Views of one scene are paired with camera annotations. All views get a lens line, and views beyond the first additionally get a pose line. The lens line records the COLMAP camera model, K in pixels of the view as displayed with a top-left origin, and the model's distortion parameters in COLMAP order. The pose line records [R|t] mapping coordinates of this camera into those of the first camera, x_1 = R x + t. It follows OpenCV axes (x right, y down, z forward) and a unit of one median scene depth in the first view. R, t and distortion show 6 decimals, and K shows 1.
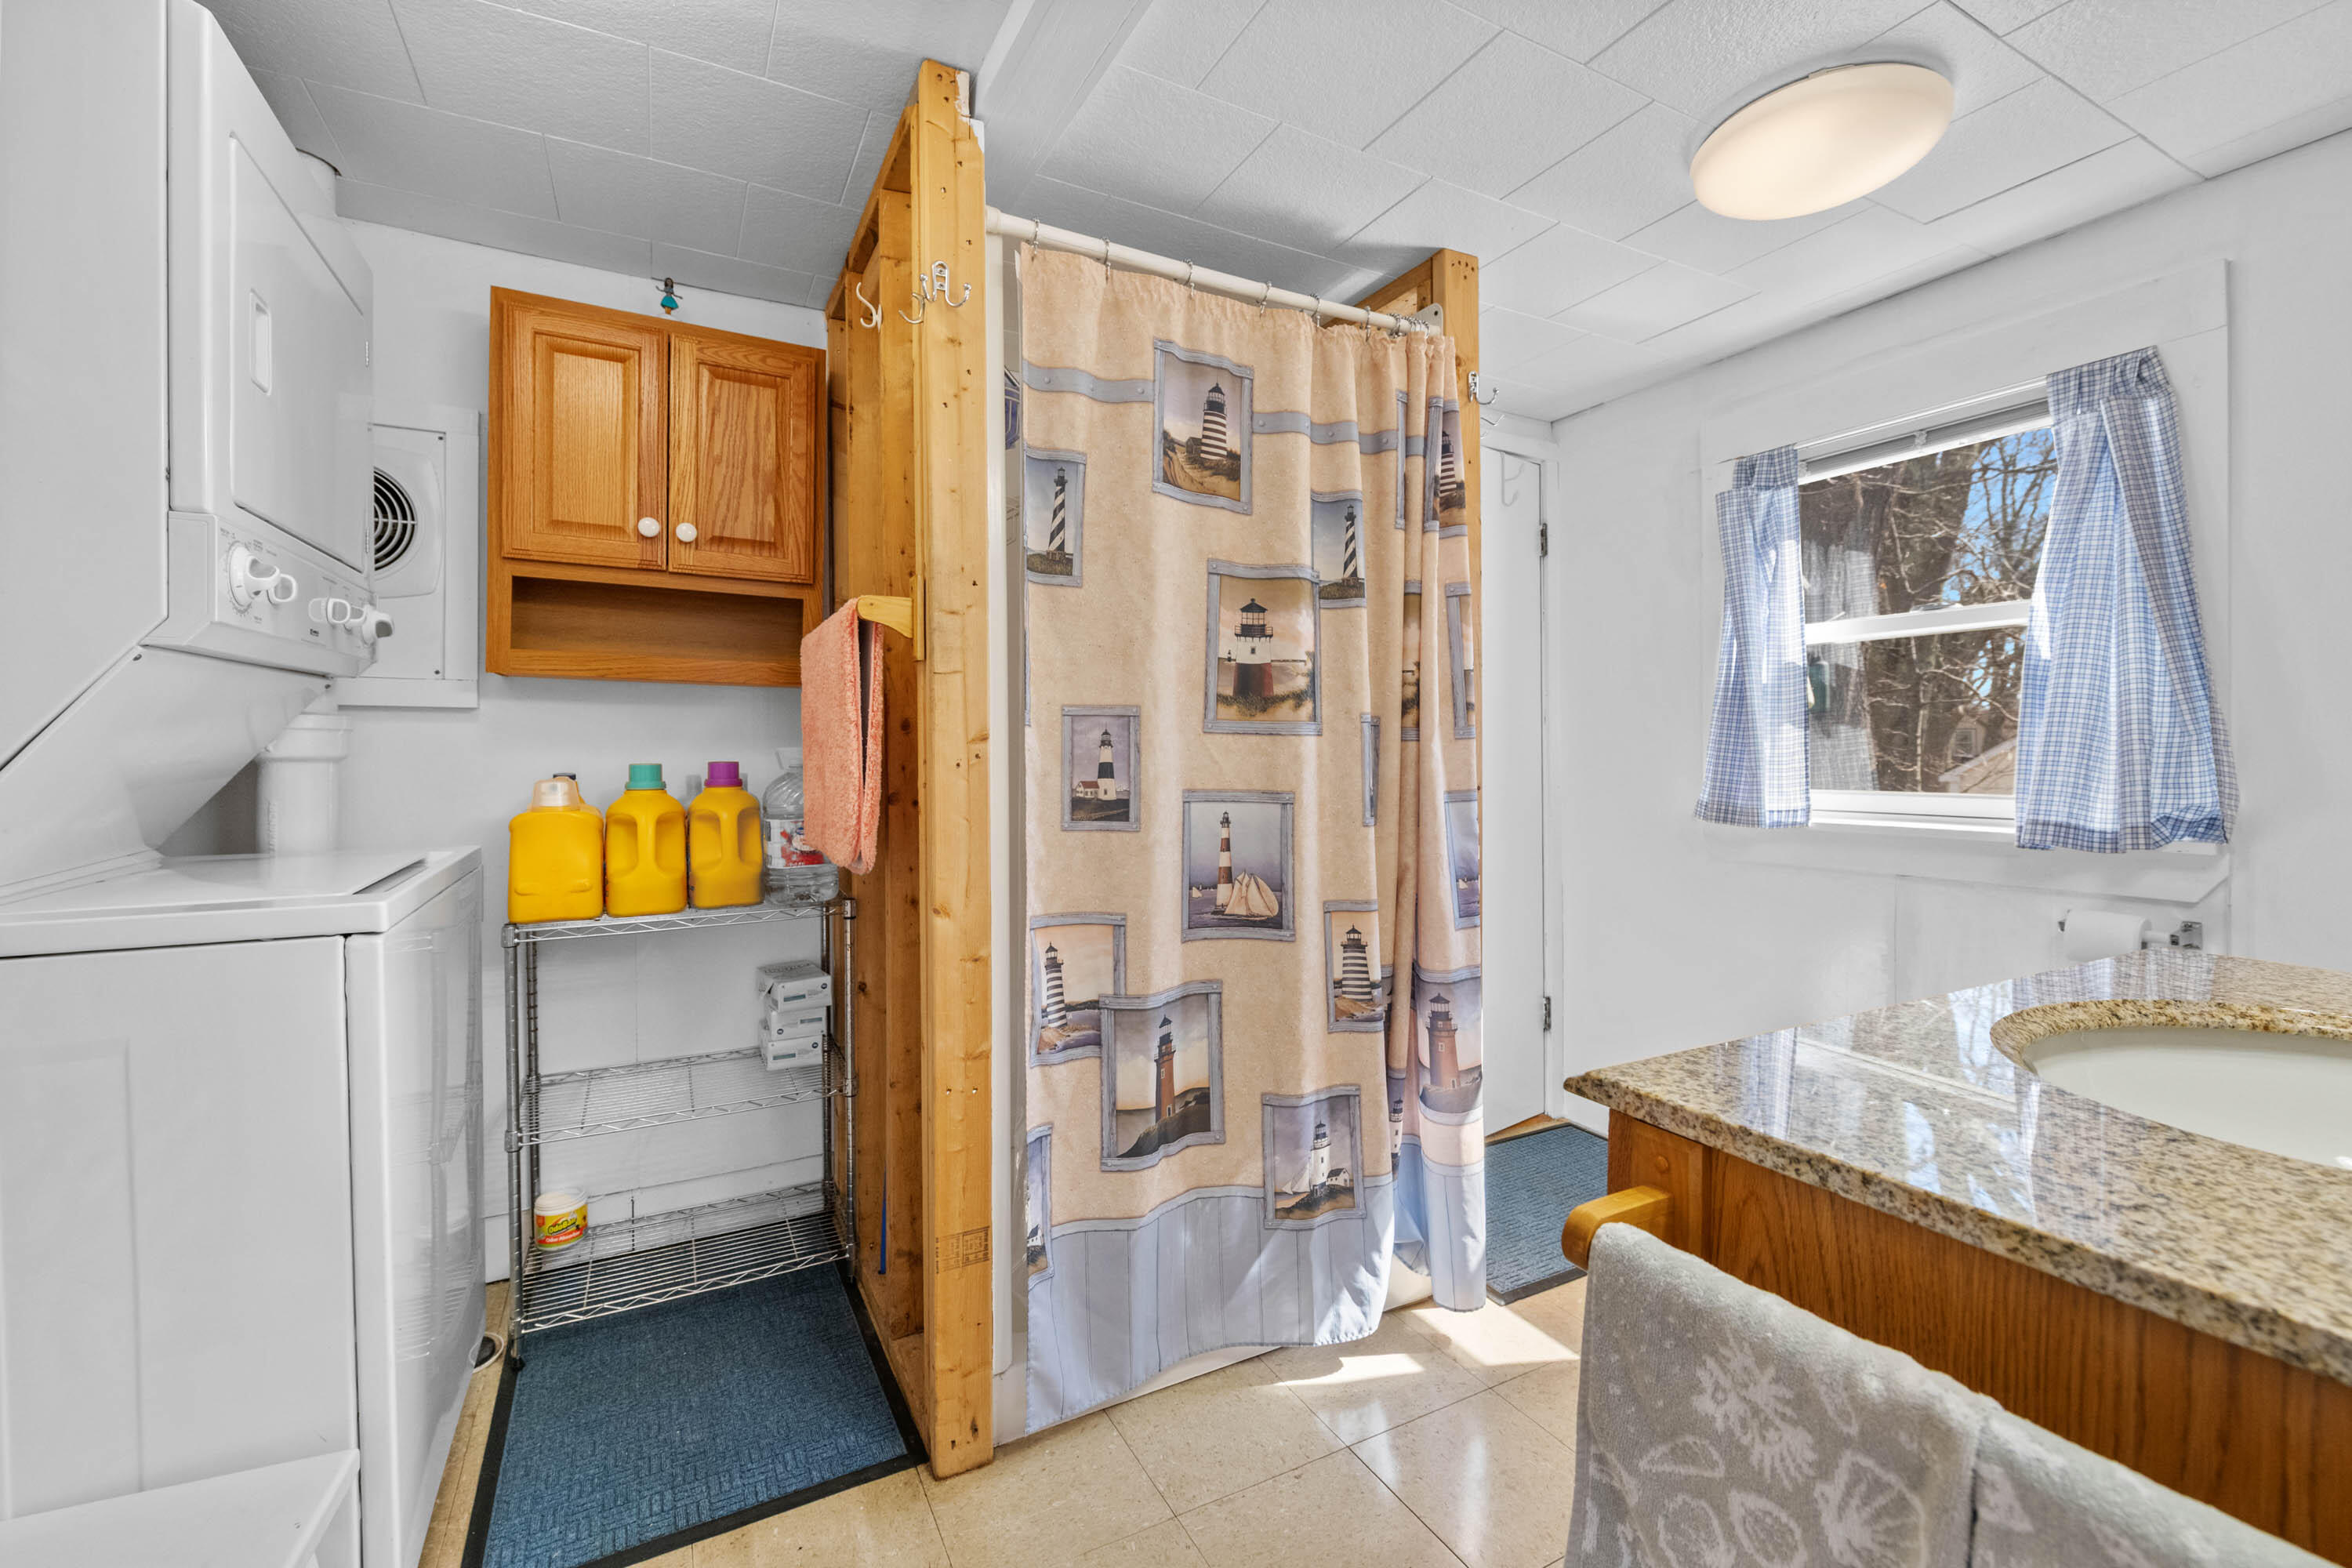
lens RADIAL K [[979.0, 0, 1211.4], [0, 979.0, 761.8], [0, 0, 1]] dist [0.000348, -0.000109]
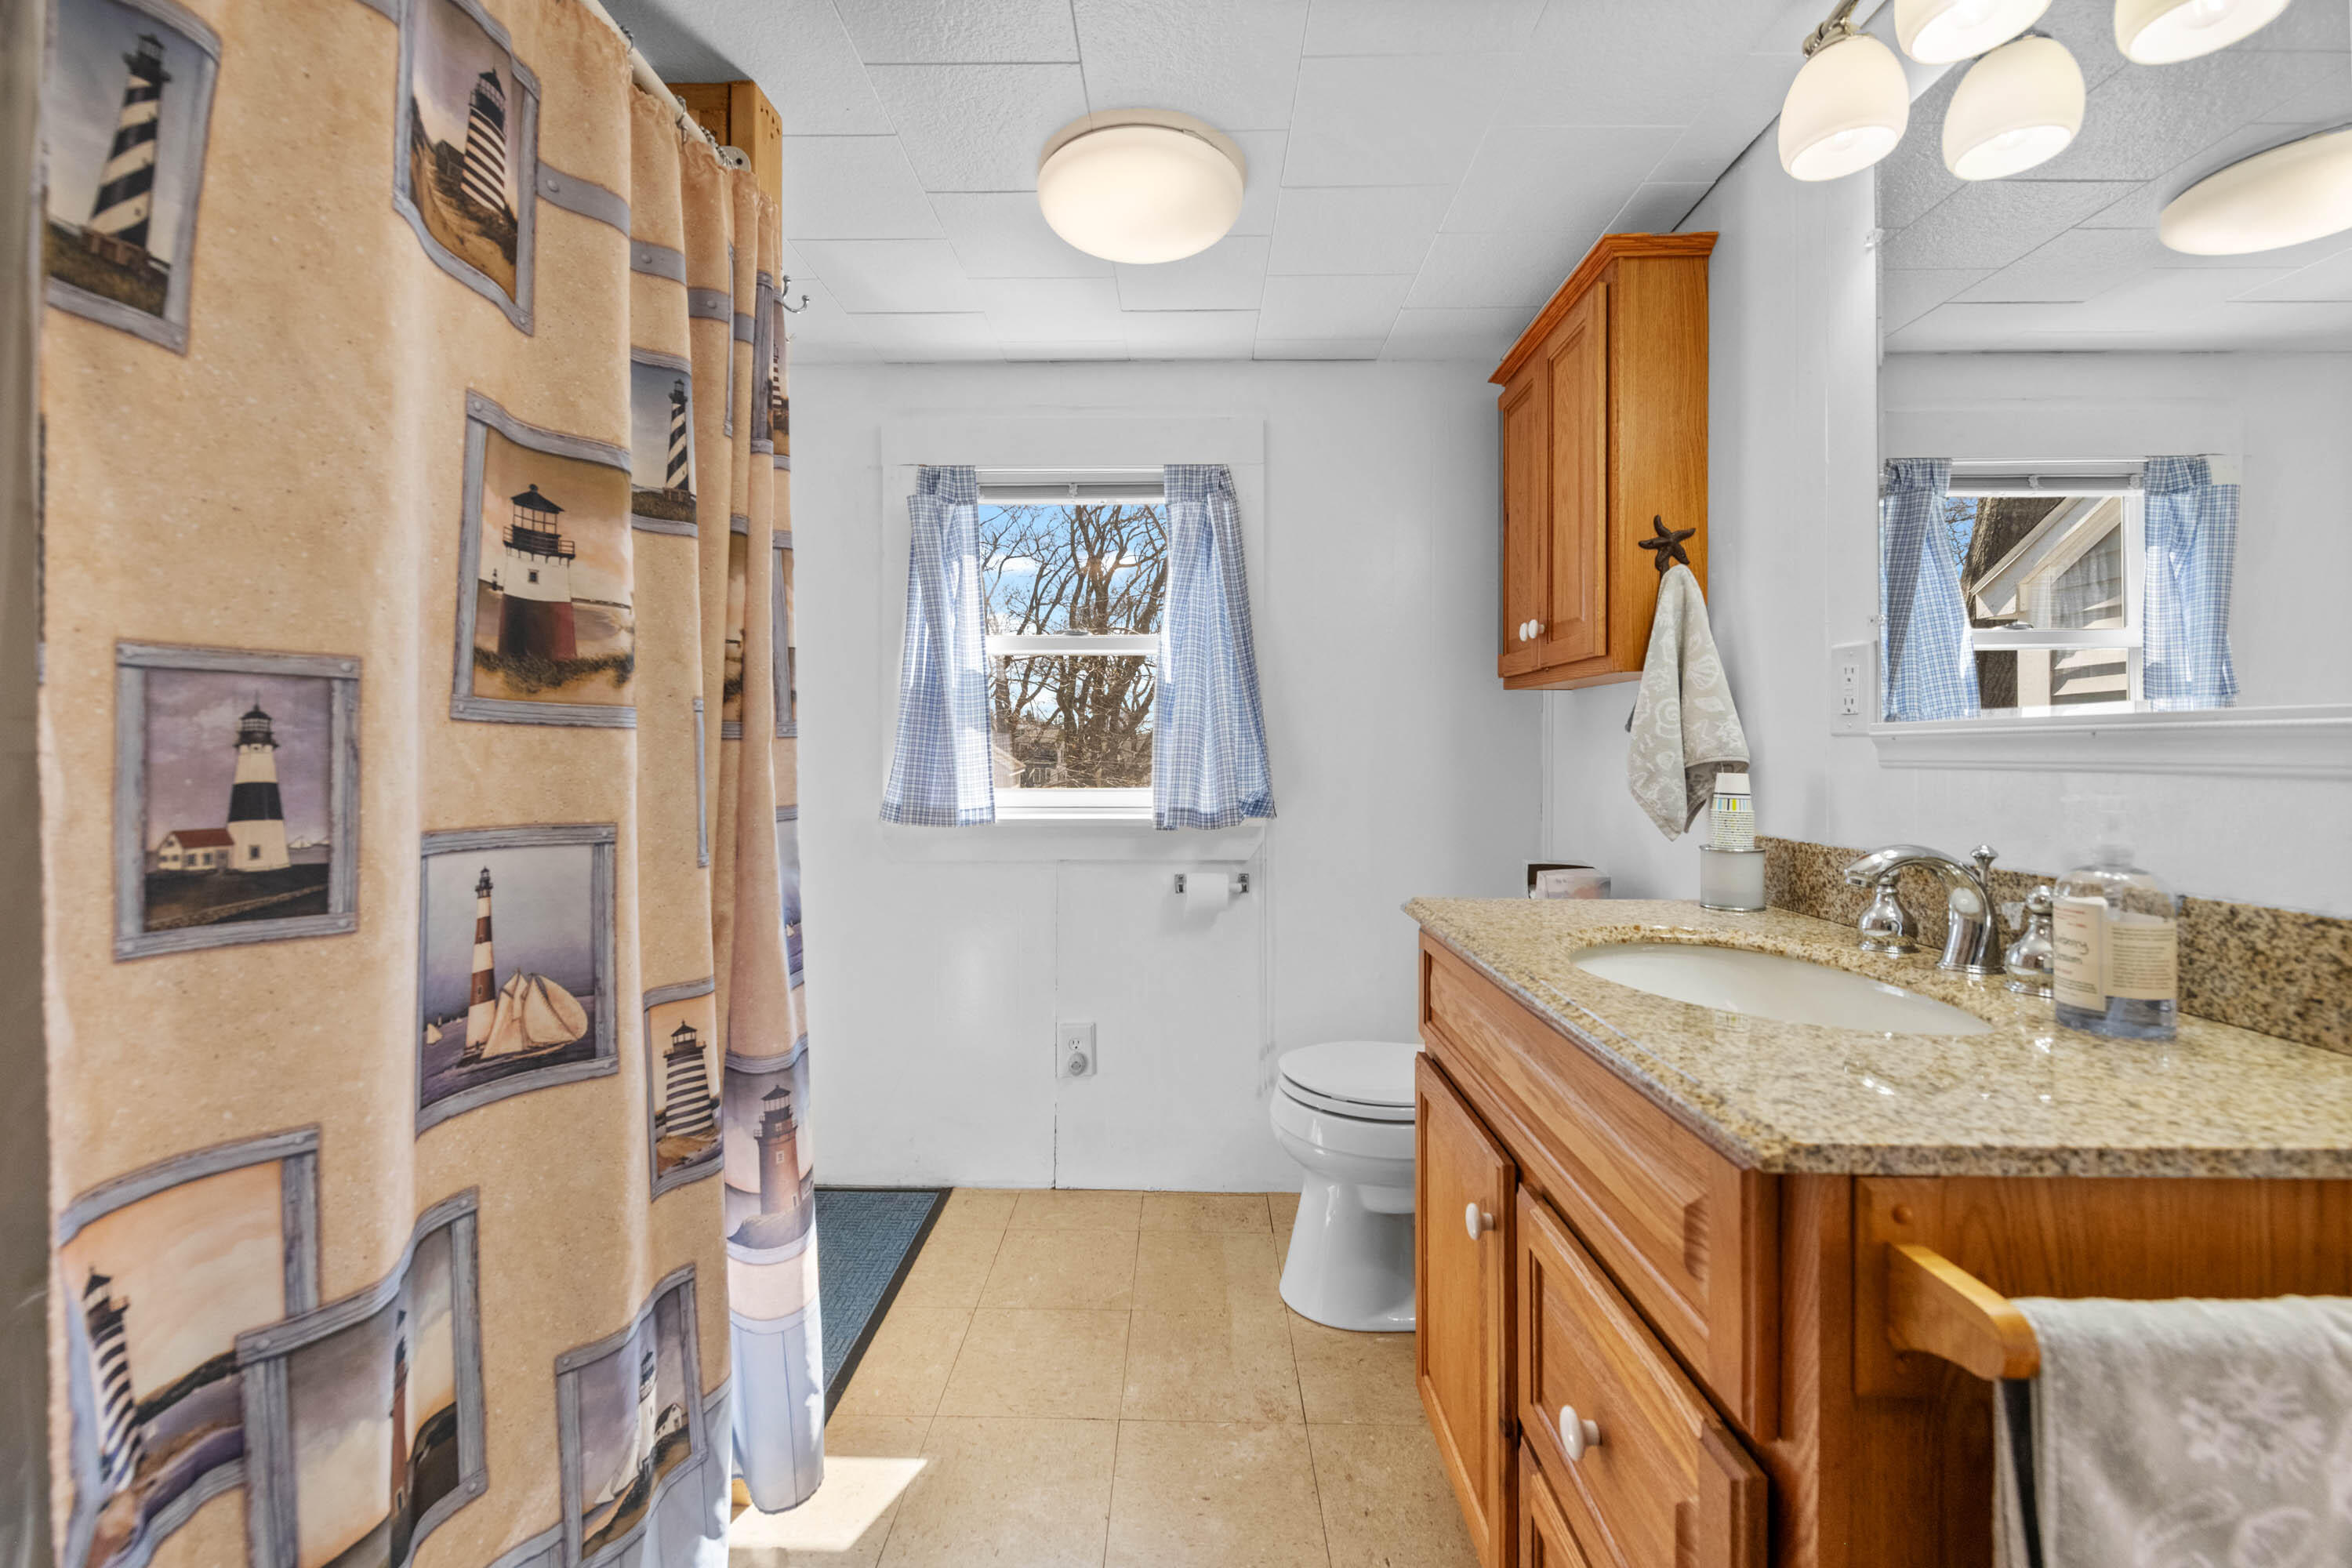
lens RADIAL K [[932.3, 0, 1177.0], [0, 932.3, 745.4], [0, 0, 1]] dist [-0.001576, -0.003047]
pose [[0.508730, 0.007784, 0.860891, -0.232350], [0.005010, 0.999915, -0.012001, -0.008167], [-0.860911, 0.010418, 0.508648, 0.413297]]
